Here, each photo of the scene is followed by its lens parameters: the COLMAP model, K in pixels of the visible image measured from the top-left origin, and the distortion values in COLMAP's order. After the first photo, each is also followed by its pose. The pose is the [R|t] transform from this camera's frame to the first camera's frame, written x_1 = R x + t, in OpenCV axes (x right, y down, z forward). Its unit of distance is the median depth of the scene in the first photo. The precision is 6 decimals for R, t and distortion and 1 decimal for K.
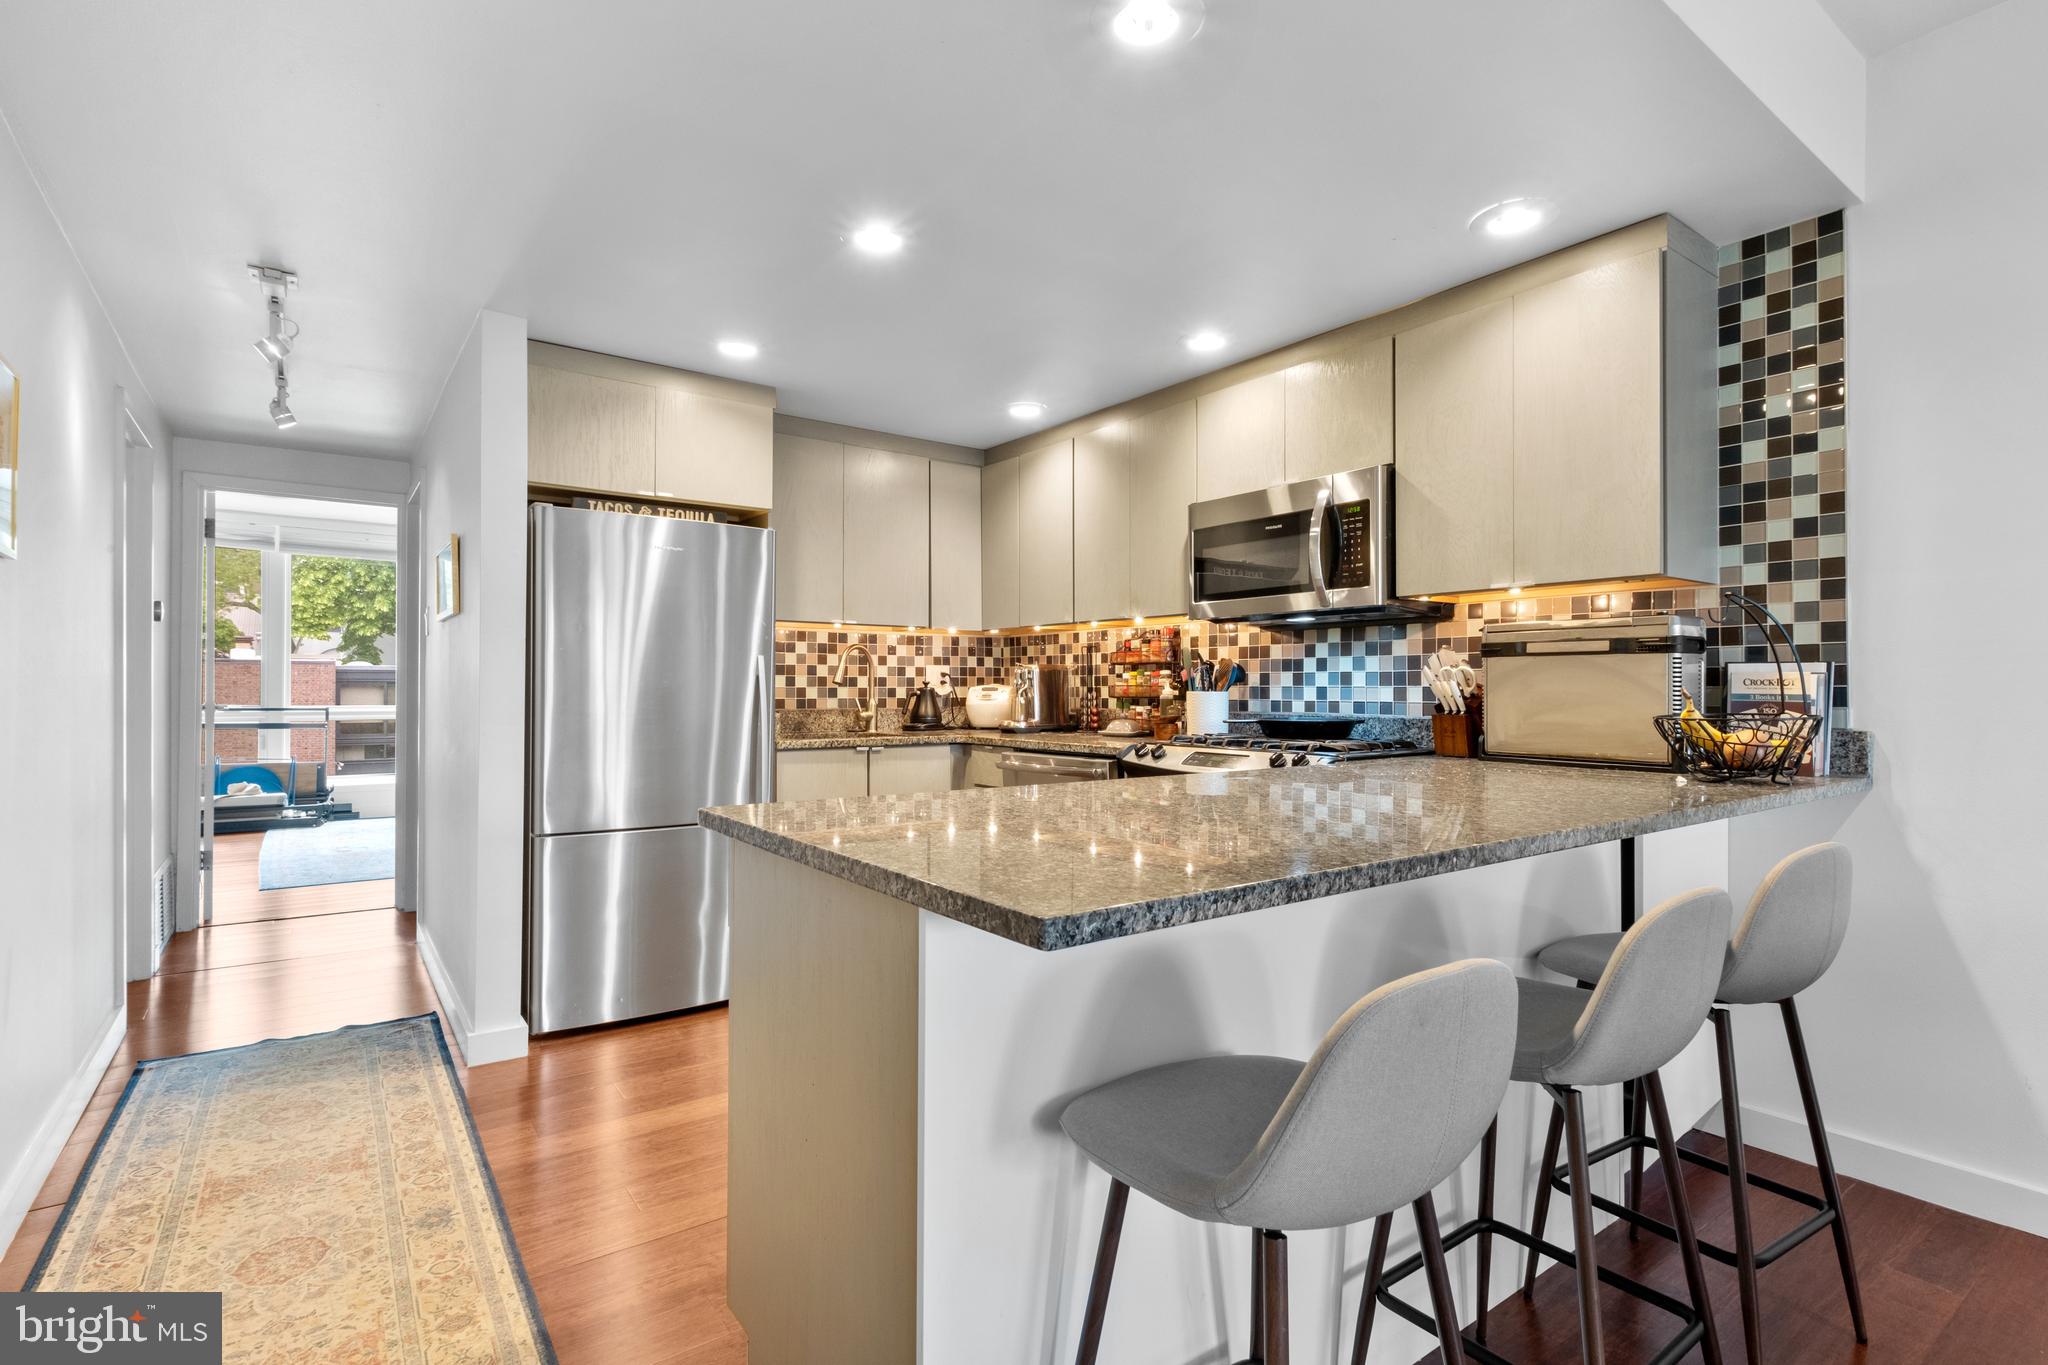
lens RADIAL K [[967.3, 0, 1024.0], [0, 967.3, 682.5], [0, 0, 1]] dist [0.012337, -0.000447]
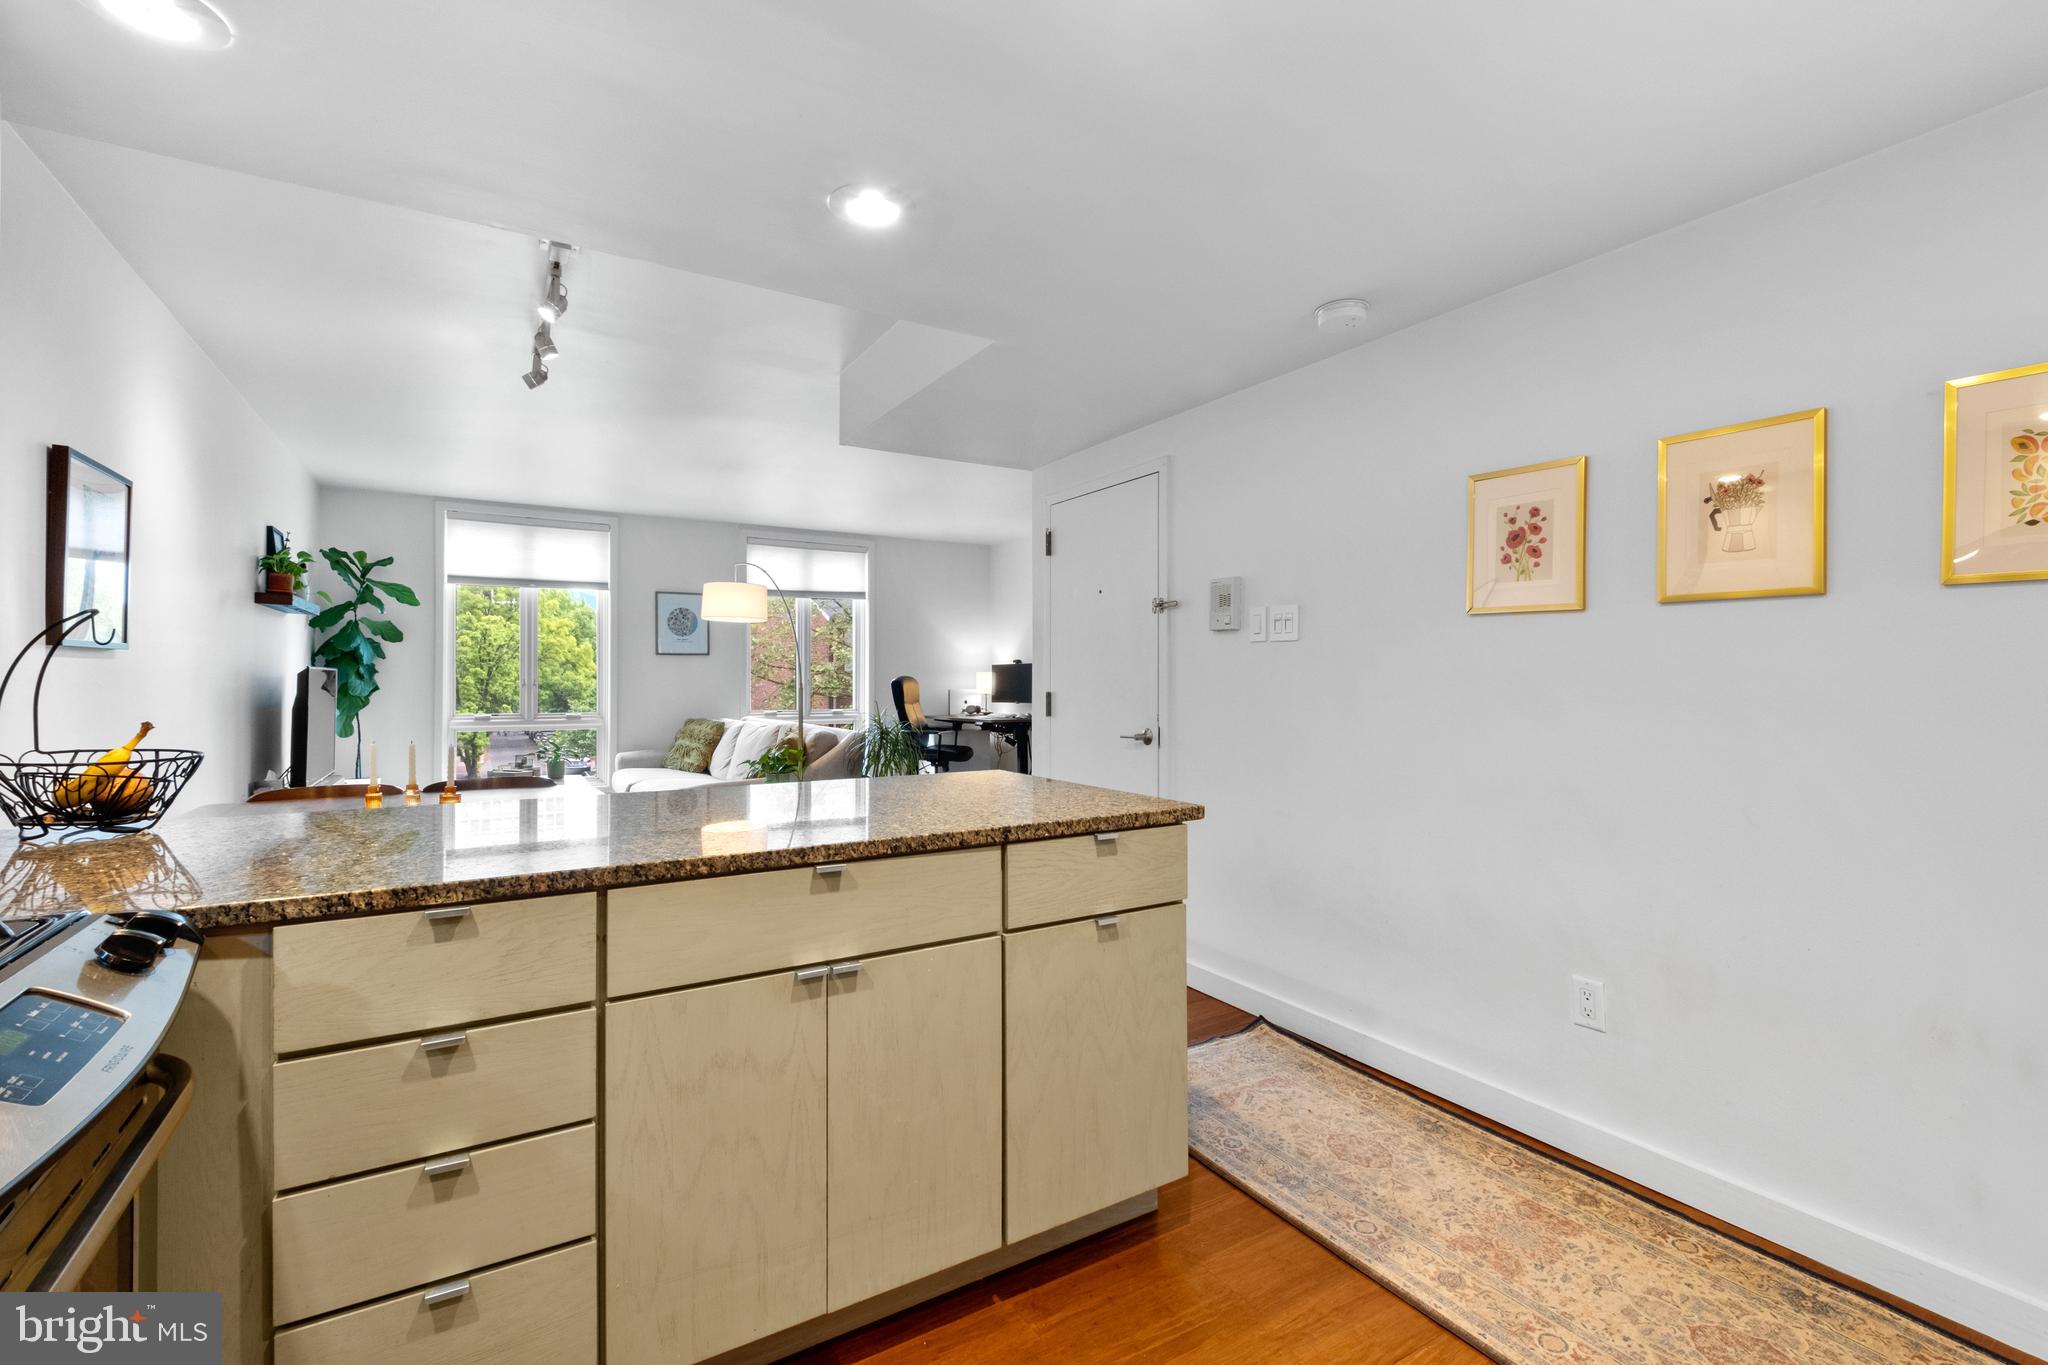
lens RADIAL K [[896.6, 0, 1024.0], [0, 896.6, 682.5], [0, 0, 1]] dist [0.003580, 0.000266]
pose [[-0.996003, -0.002919, 0.089276, -0.089027], [-0.003091, 0.999994, -0.001783, -0.018320], [-0.089270, -0.002052, -0.996005, 1.041890]]
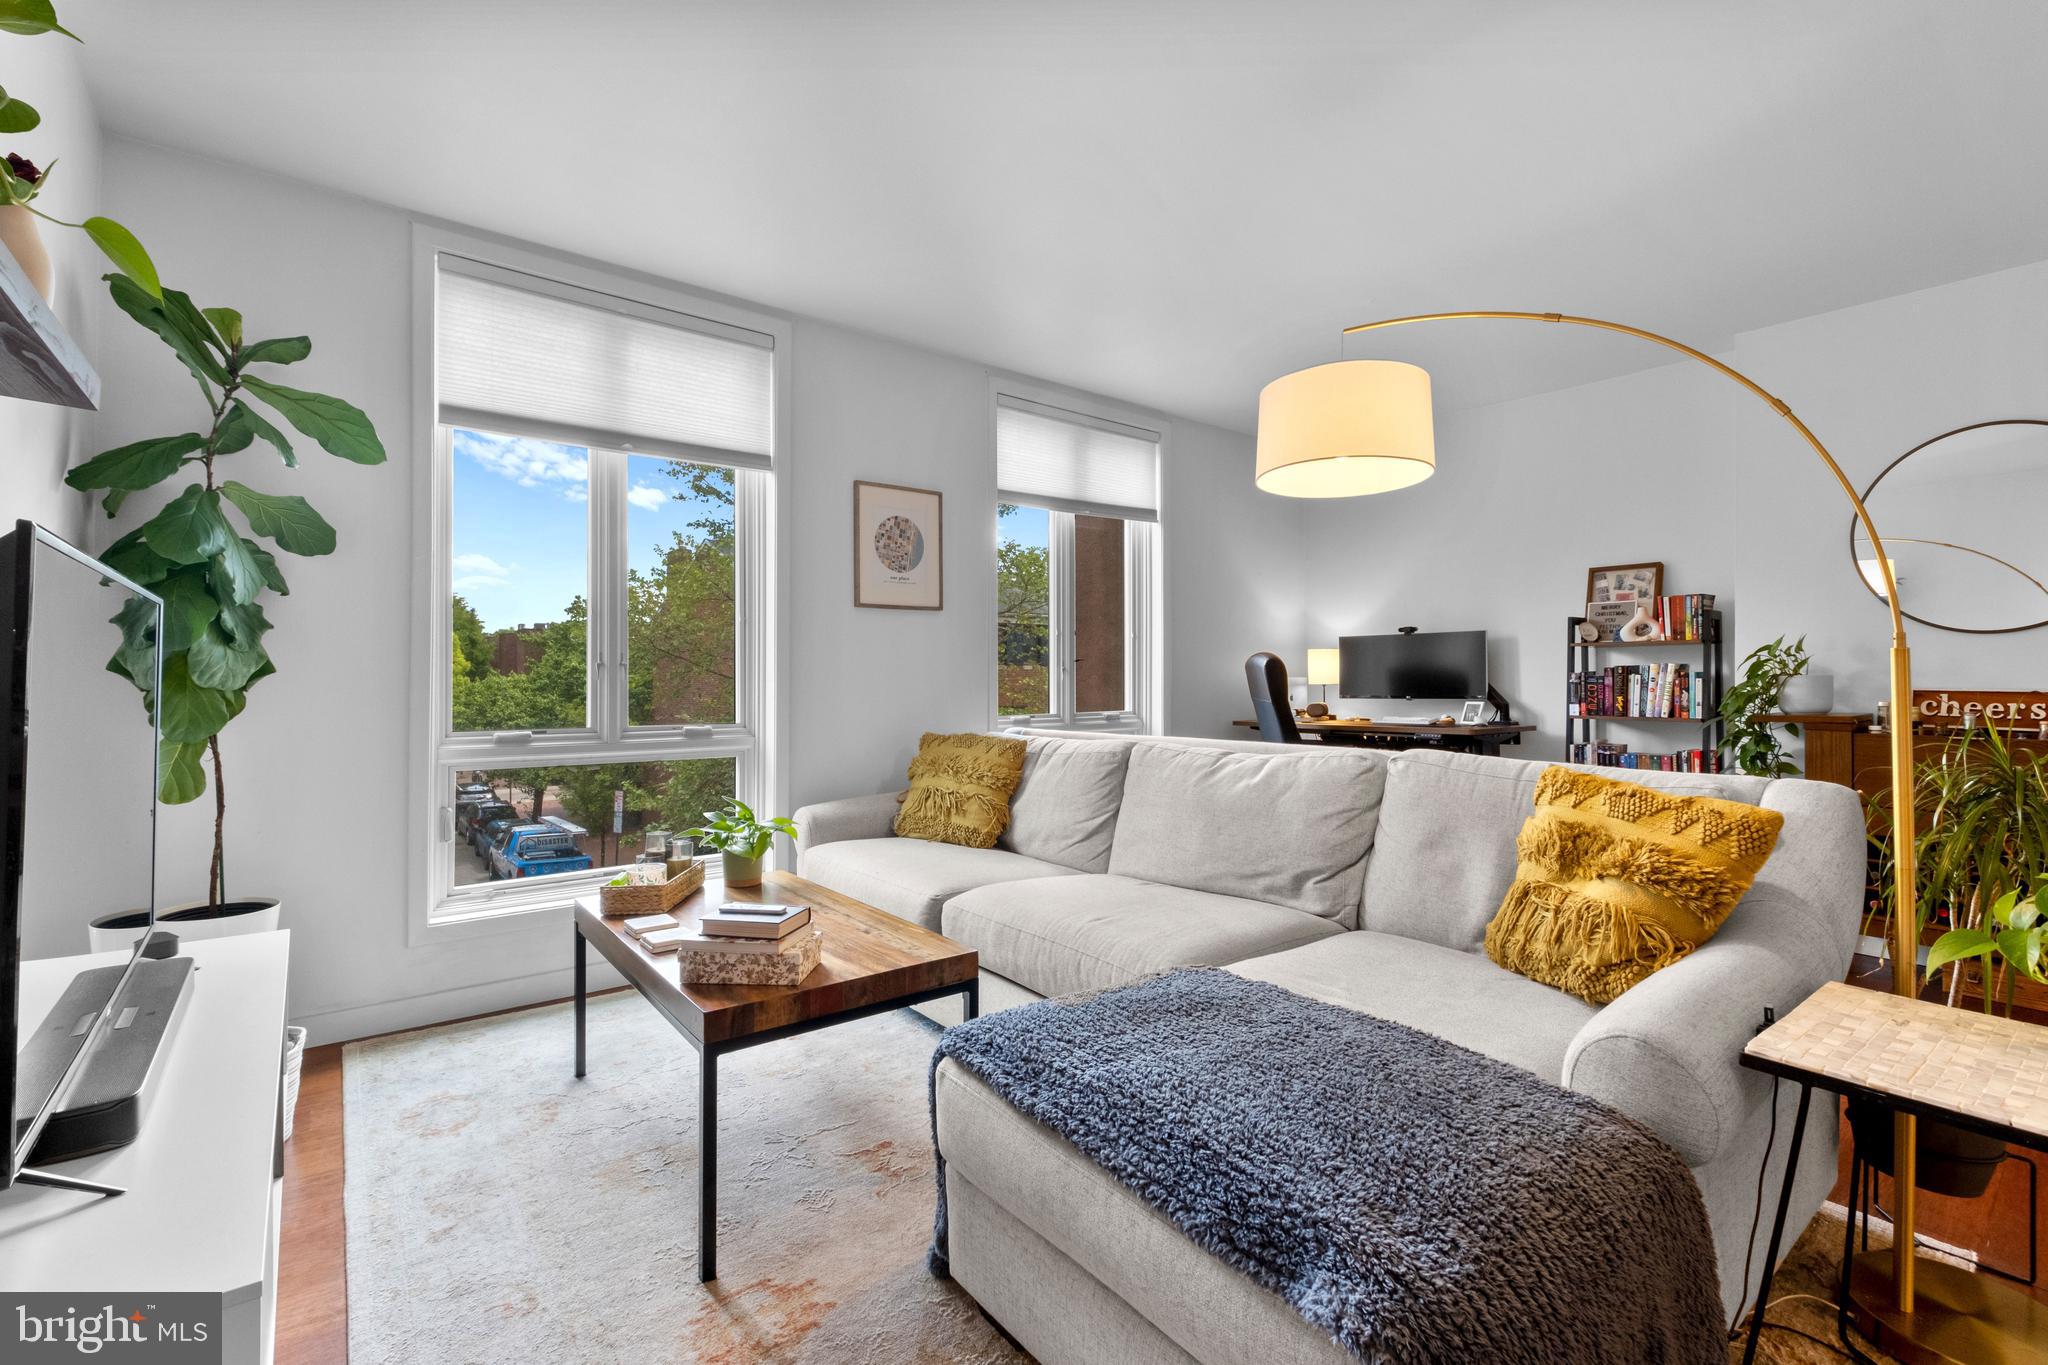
lens RADIAL K [[878.4, 0, 998.4], [0, 878.4, 678.6], [0, 0, 1]] dist [0.000765, -0.000266]
pose [[-0.999649, 0.000176, -0.026499, 0.845584], [0.000243, 0.999997, -0.002528, 0.003816], [0.026498, -0.002534, -0.999646, 0.027852]]
